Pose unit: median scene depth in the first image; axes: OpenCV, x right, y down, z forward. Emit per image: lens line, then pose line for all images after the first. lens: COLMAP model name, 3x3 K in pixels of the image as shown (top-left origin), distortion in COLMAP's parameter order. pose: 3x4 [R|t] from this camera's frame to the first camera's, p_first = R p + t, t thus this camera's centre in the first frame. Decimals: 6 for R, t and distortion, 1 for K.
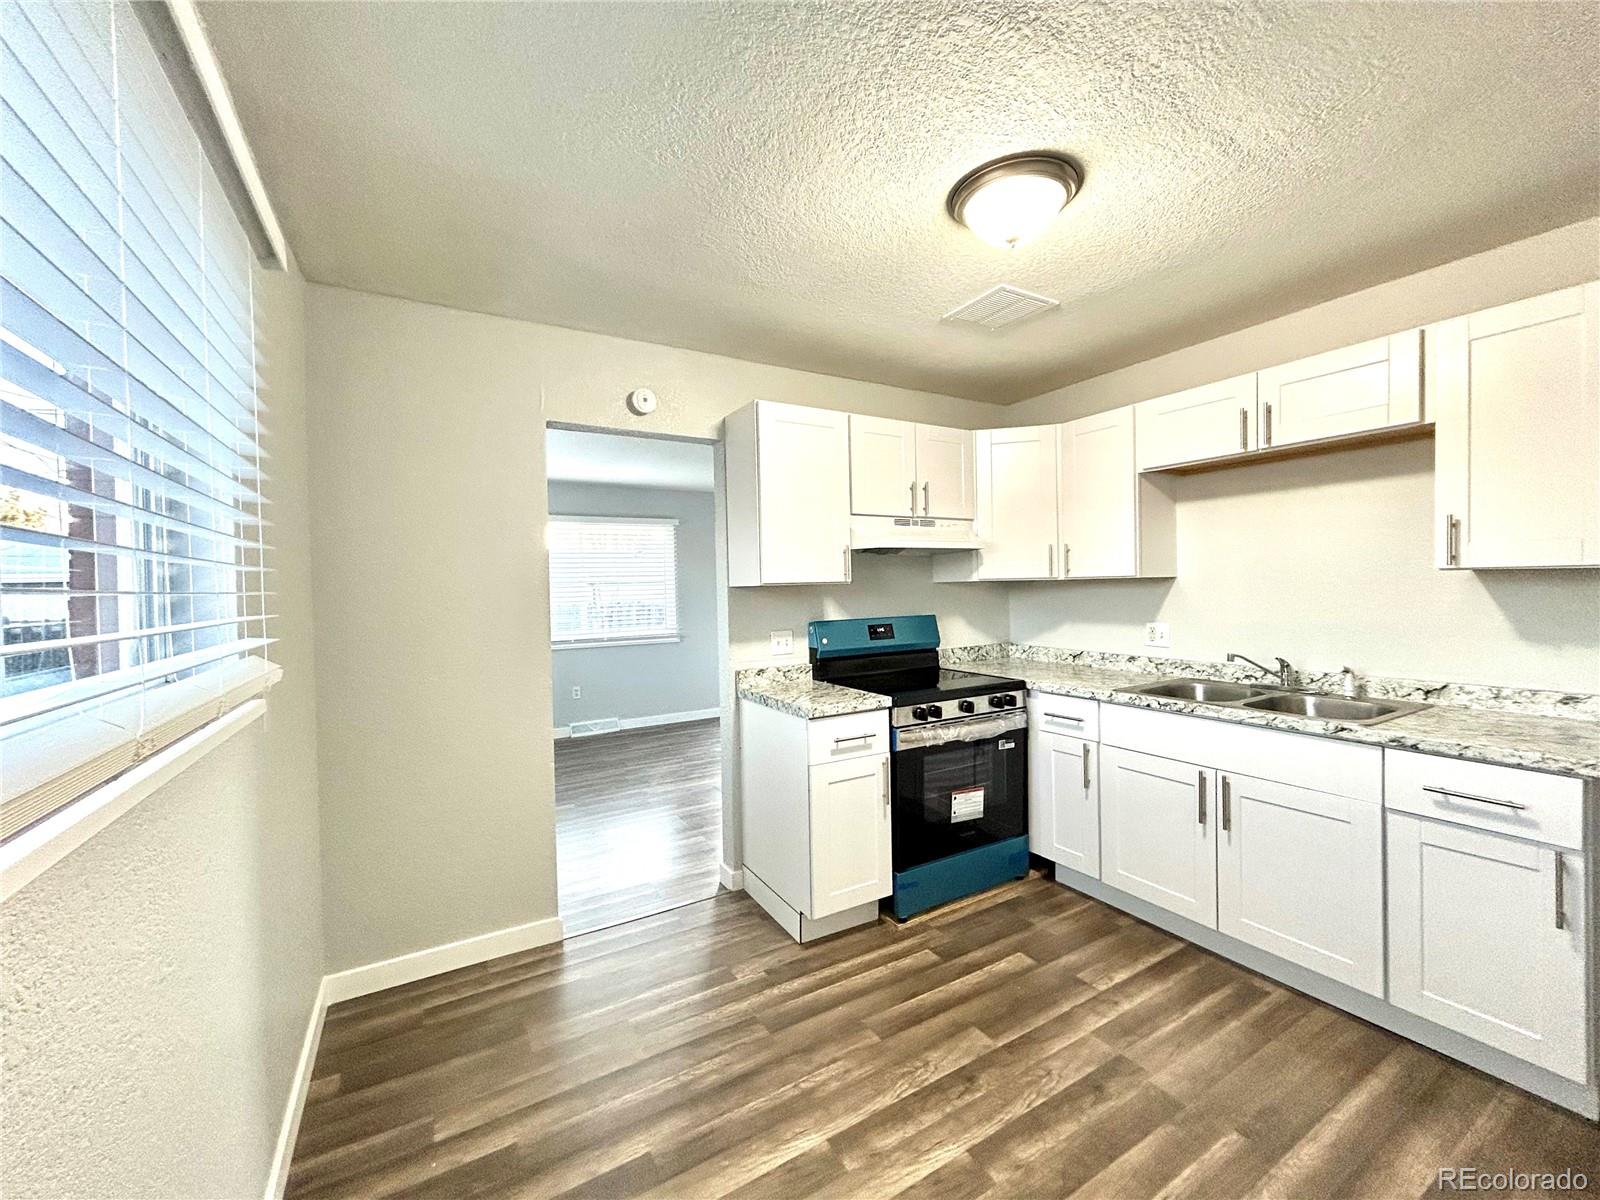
lens RADIAL K [[643.4, 0, 800.3], [0, 643.4, 598.7], [0, 0, 1]] dist [-0.000633, 0.001273]
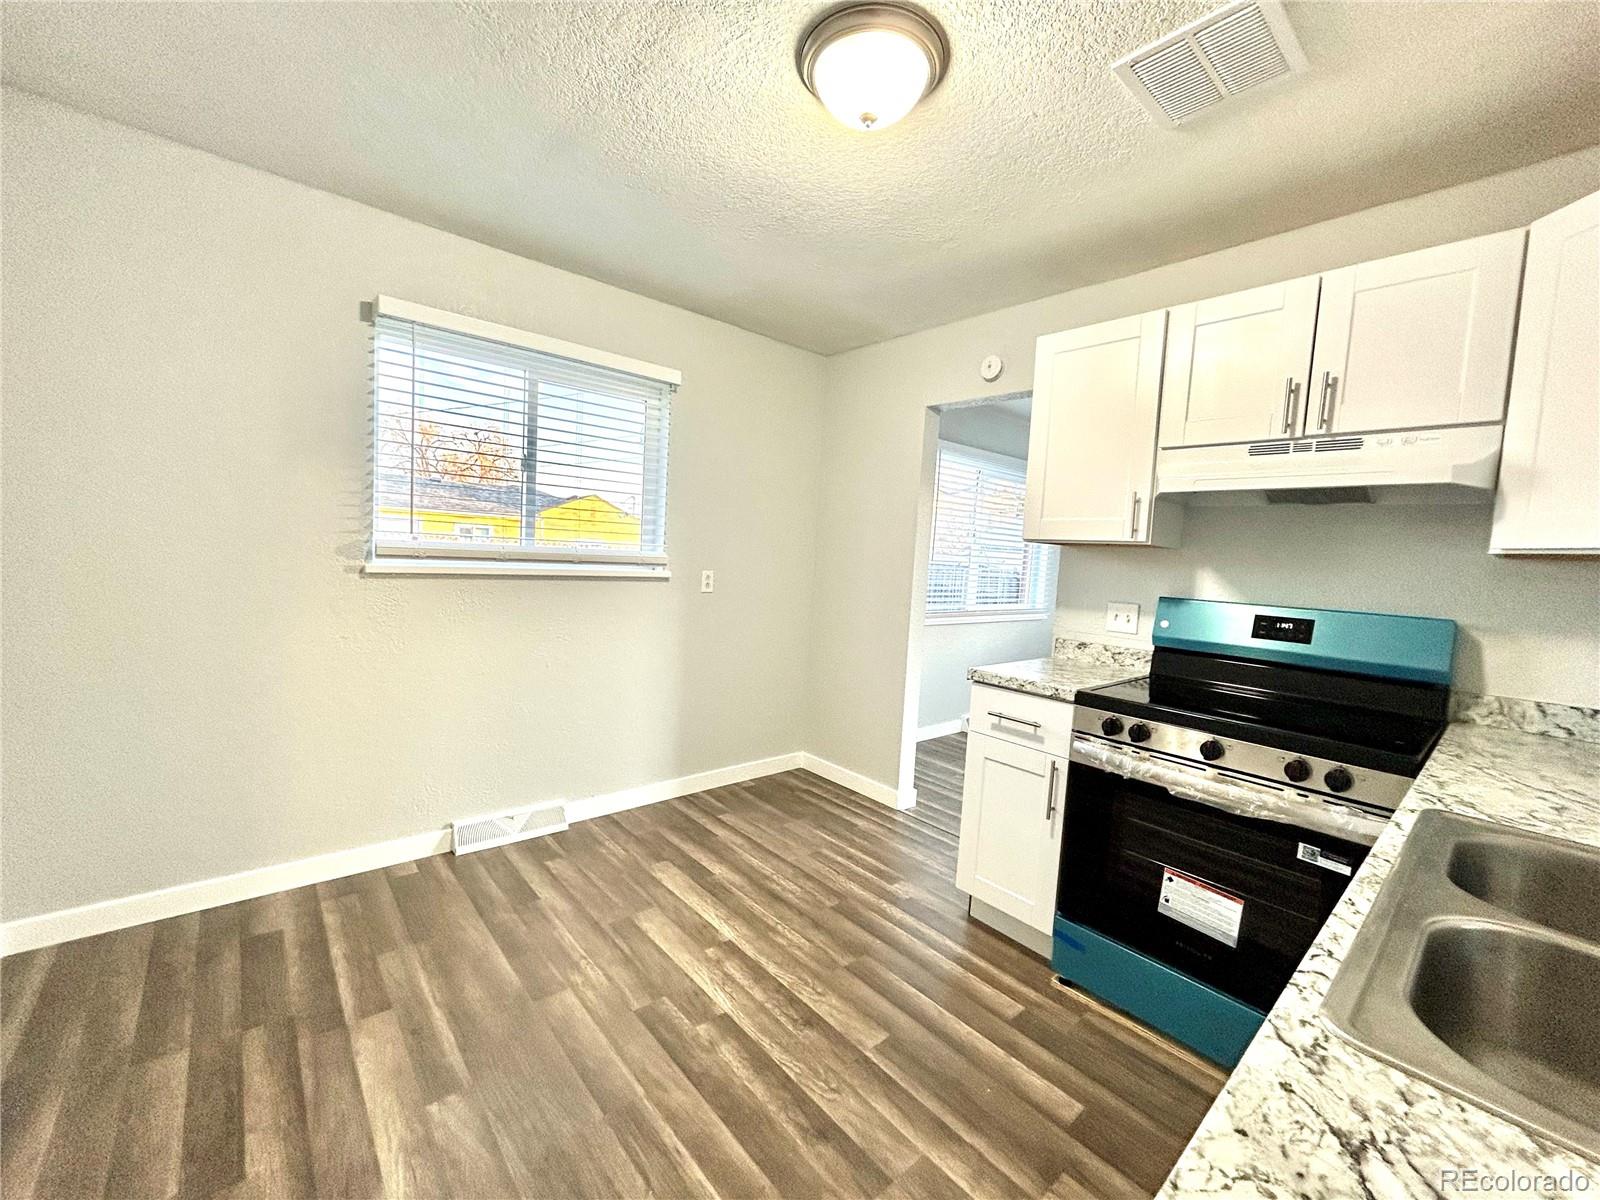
lens RADIAL K [[643.4, 0, 799.8], [0, 643.4, 597.7], [0, 0, 1]] dist [-0.000633, 0.001273]
pose [[0.185806, 0.103342, -0.977137, 0.930772], [-0.075132, 0.993037, 0.090737, 0.000206], [0.979710, 0.056555, 0.192277, 0.601759]]
